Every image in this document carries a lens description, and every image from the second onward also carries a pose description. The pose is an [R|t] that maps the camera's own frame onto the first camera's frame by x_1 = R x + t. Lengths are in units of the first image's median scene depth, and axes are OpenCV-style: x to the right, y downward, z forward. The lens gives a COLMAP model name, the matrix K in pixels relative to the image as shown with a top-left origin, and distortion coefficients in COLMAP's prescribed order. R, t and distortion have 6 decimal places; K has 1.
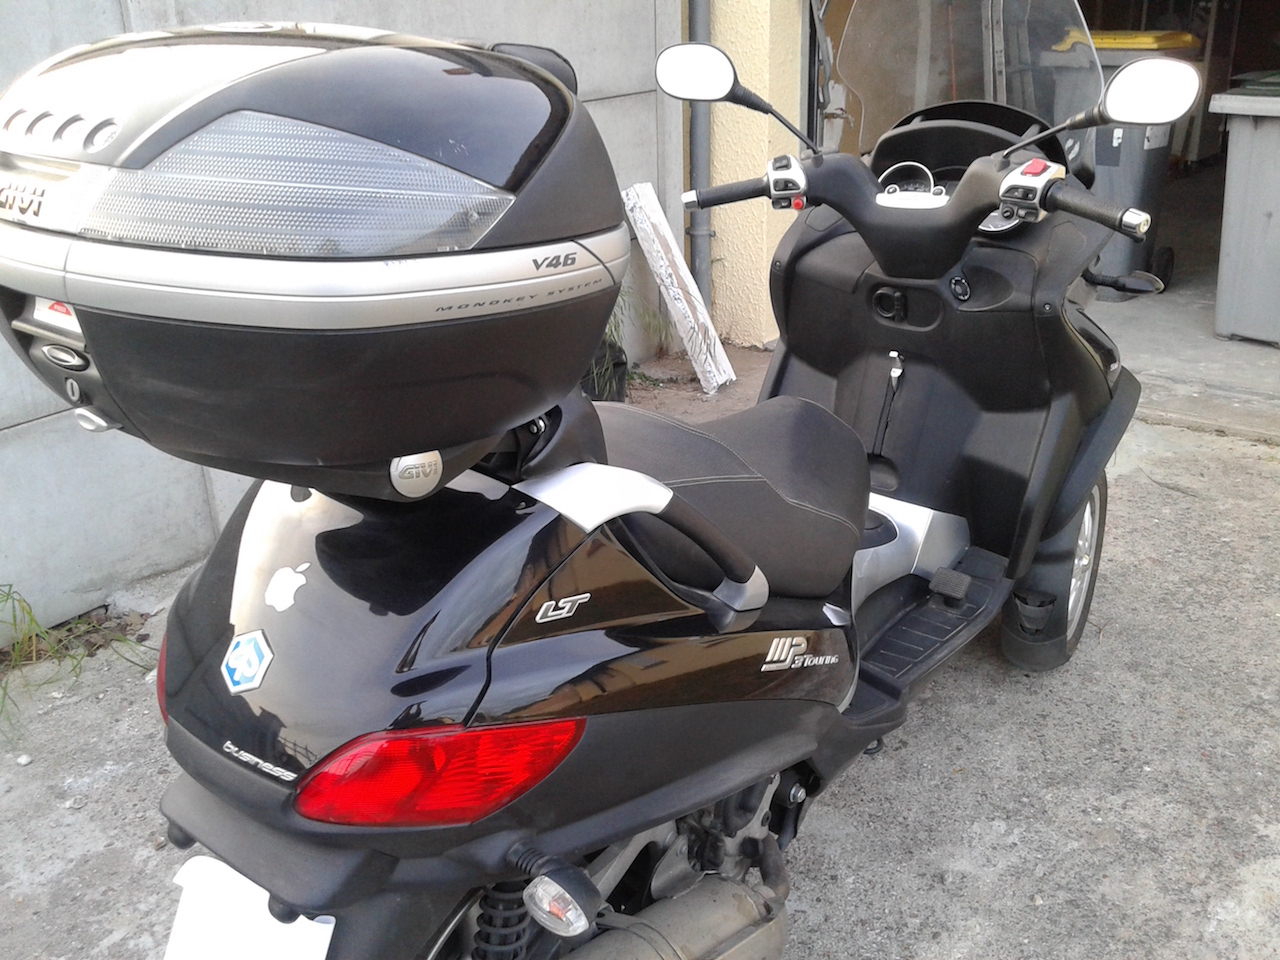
lens RADIAL K [[1202.1, 0, 687.7], [0, 1202.1, 452.8], [0, 0, 1]] dist [0.104207, -0.238231]
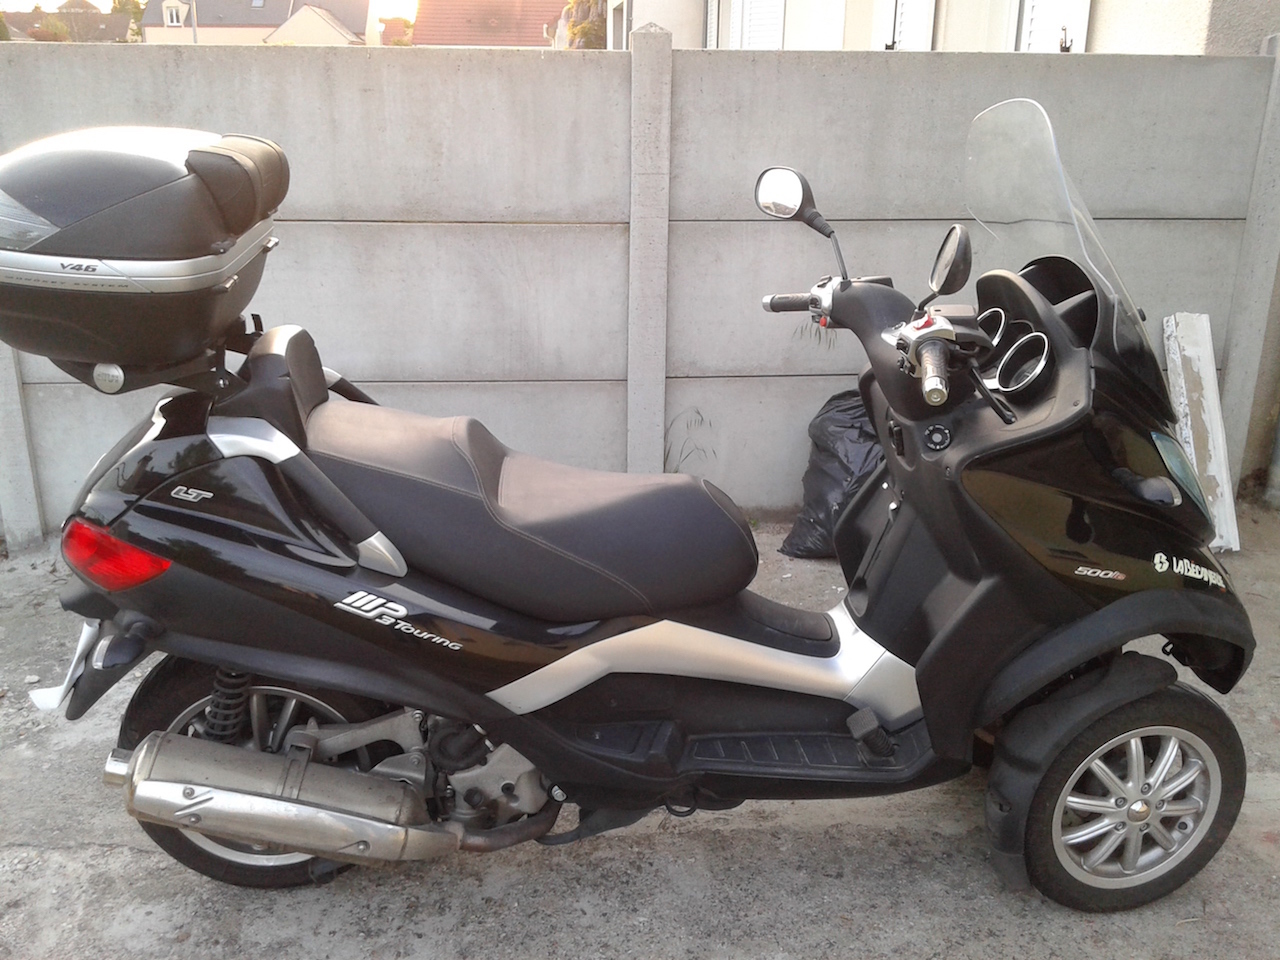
lens RADIAL K [[1231.6, 0, 640.9], [0, 1231.6, 468.3], [0, 0, 1]] dist [0.094879, -0.264326]
pose [[0.646183, 0.268907, -0.714239, 0.761516], [-0.305019, 0.948871, 0.081289, -0.115695], [0.699579, 0.165329, 0.695166, 0.140676]]
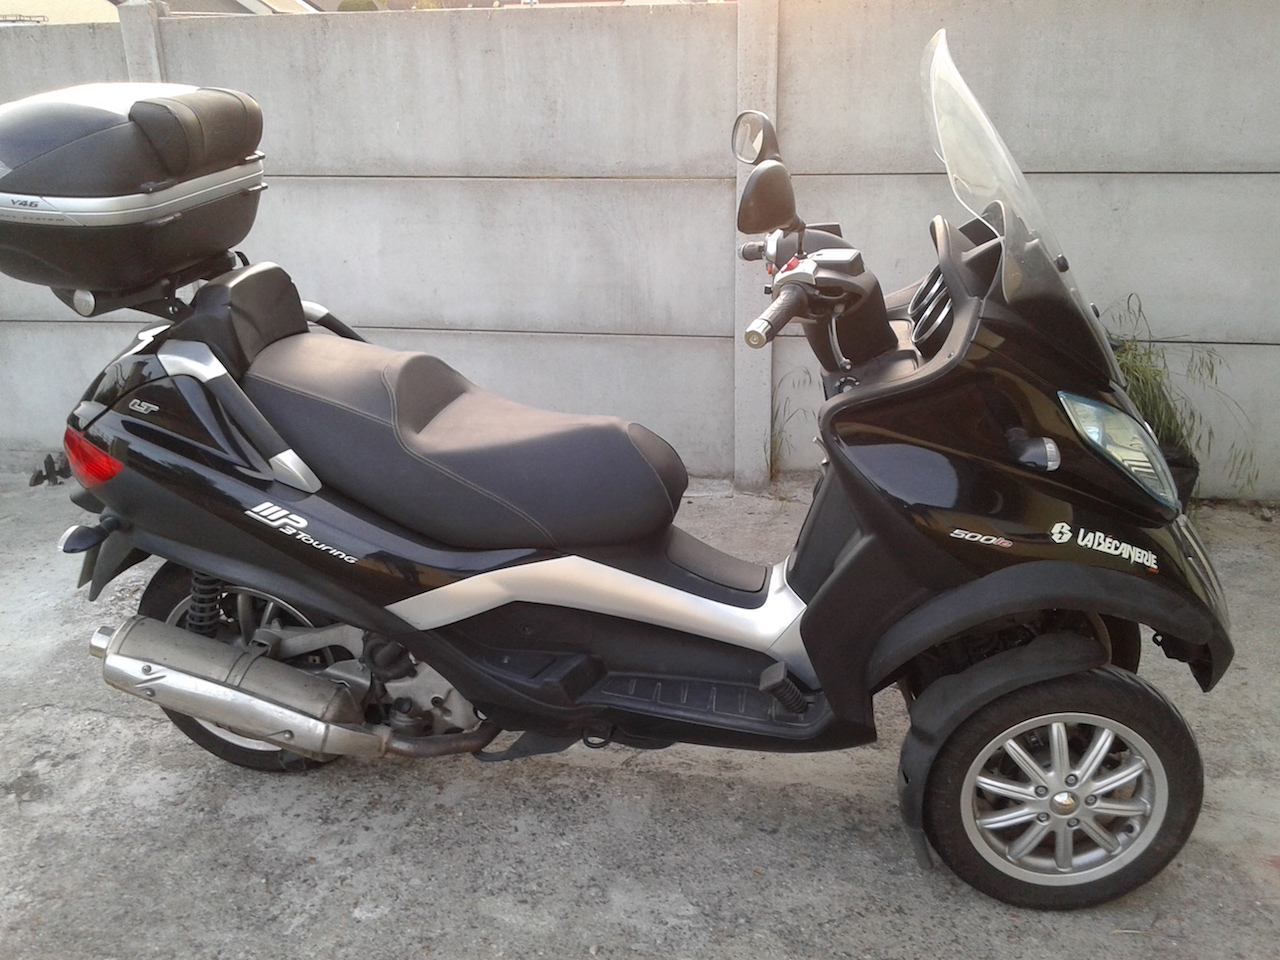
lens RADIAL K [[1227.7, 0, 623.8], [0, 1227.7, 475.1], [0, 0, 1]] dist [0.125074, -0.361835]
pose [[0.408868, 0.322966, -0.853534, 0.958502], [-0.321707, 0.926251, 0.196374, -0.198241], [0.854009, 0.194297, 0.482615, 0.387267]]
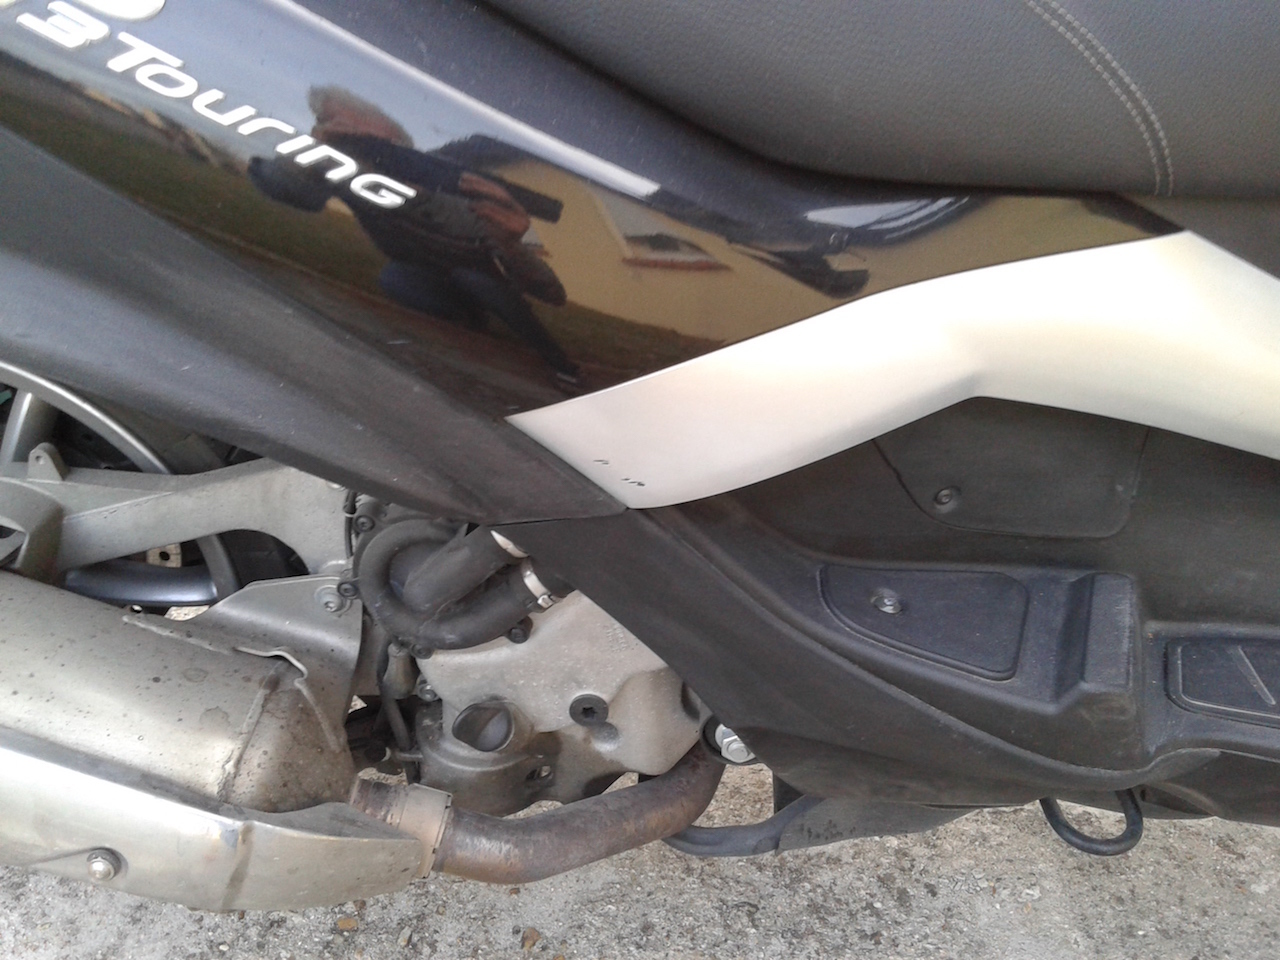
lens RADIAL K [[1231.6, 0, 640.9], [0, 1231.6, 468.3], [0, 0, 1]] dist [0.094879, -0.264326]
pose [[0.528742, 0.451196, -0.718926, 0.271943], [-0.371672, 0.884562, 0.281798, 0.082753], [0.763080, 0.118207, 0.635402, 0.588138]]
